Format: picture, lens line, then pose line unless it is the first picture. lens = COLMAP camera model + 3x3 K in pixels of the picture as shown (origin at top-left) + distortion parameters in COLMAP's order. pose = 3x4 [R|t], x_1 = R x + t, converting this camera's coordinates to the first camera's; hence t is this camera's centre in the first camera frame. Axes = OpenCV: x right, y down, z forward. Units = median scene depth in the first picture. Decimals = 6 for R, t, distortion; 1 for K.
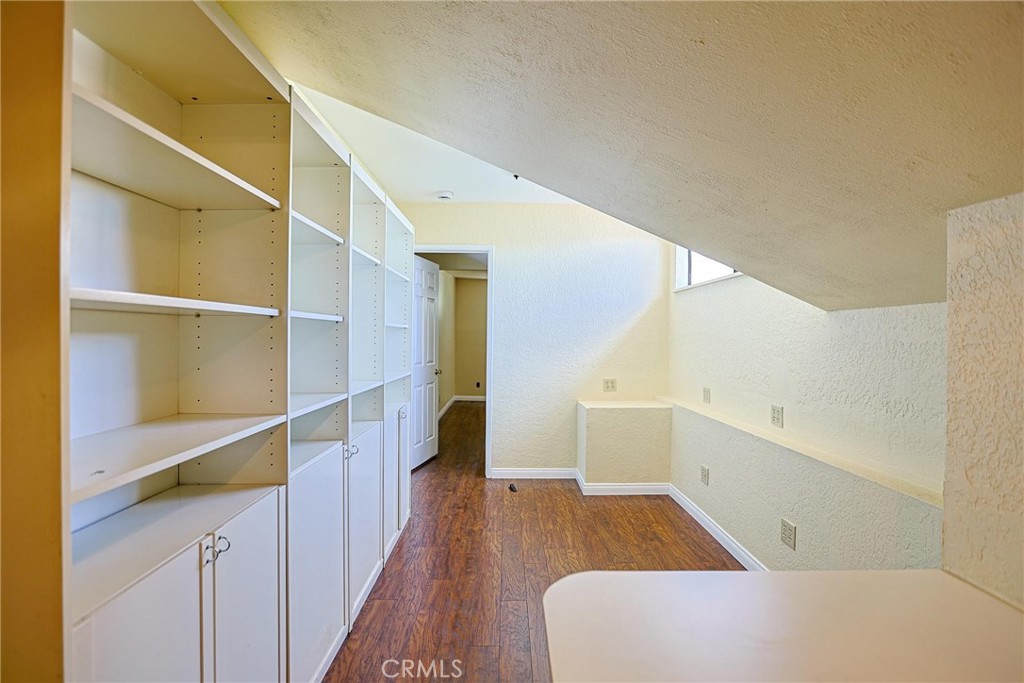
lens RADIAL K [[500.1, 0, 518.1], [0, 500.1, 344.7], [0, 0, 1]] dist [-0.033833, 0.011287]
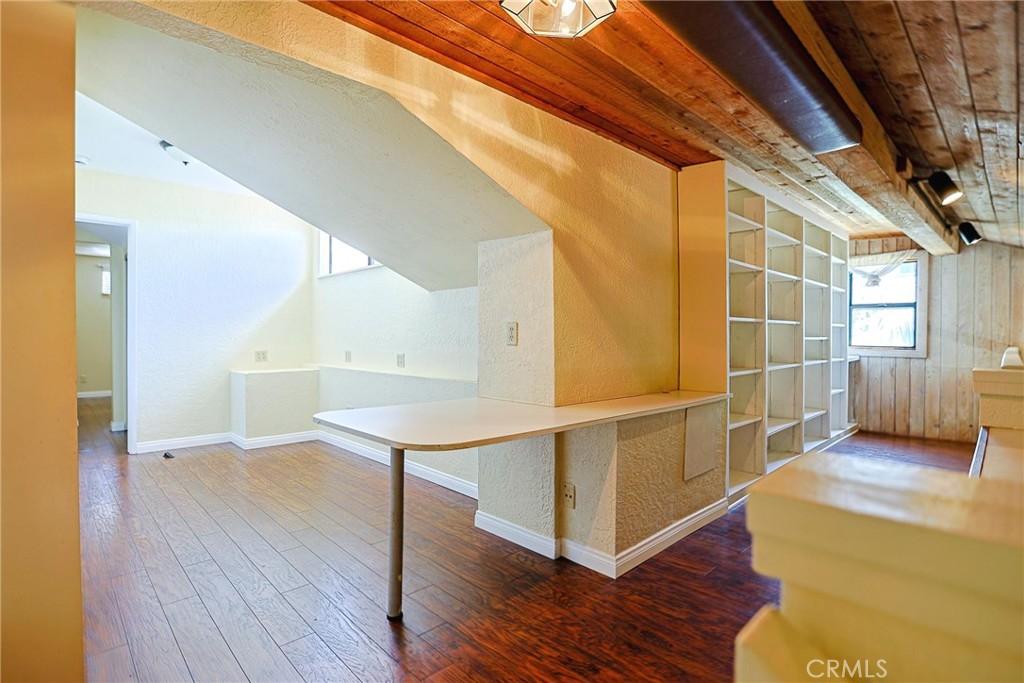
lens RADIAL K [[500.1, 0, 511.0], [0, 500.1, 341.2], [0, 0, 1]] dist [-0.033833, 0.011287]
pose [[0.733936, -0.011621, 0.679120, -0.215624], [0.013536, 0.999905, 0.002483, 0.066568], [-0.679084, 0.007370, 0.734023, -0.288268]]
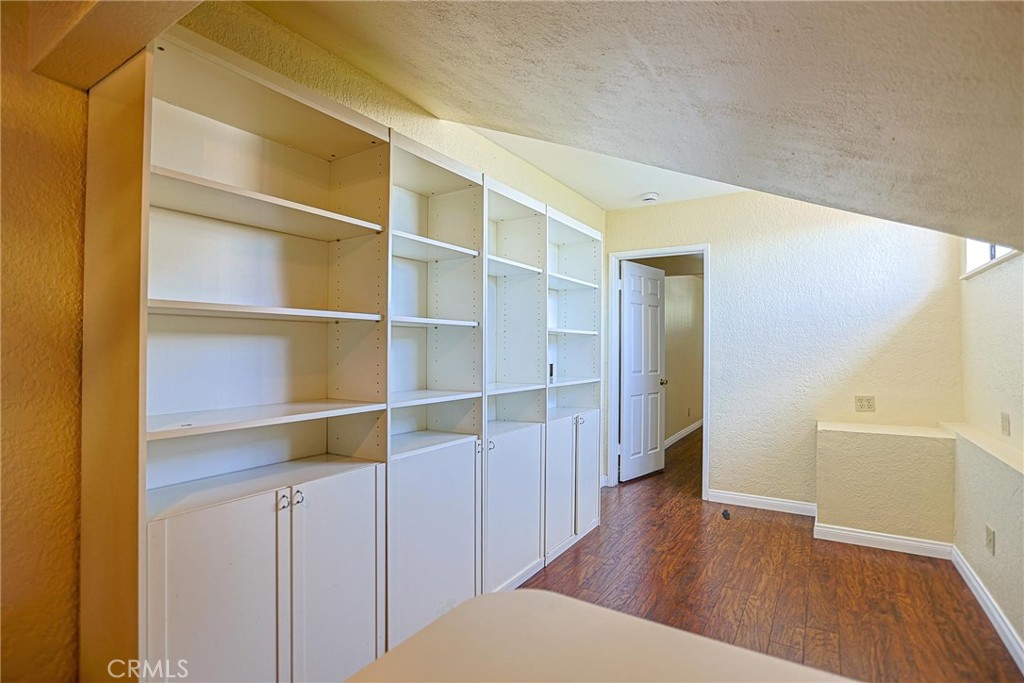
lens RADIAL K [[500.1, 0, 517.8], [0, 500.1, 348.2], [0, 0, 1]] dist [-0.033833, 0.011287]
pose [[0.838143, -0.006964, -0.545407, 0.191446], [-0.003649, 0.999825, -0.018375, 0.012593], [0.545439, 0.017391, 0.837970, 0.072247]]
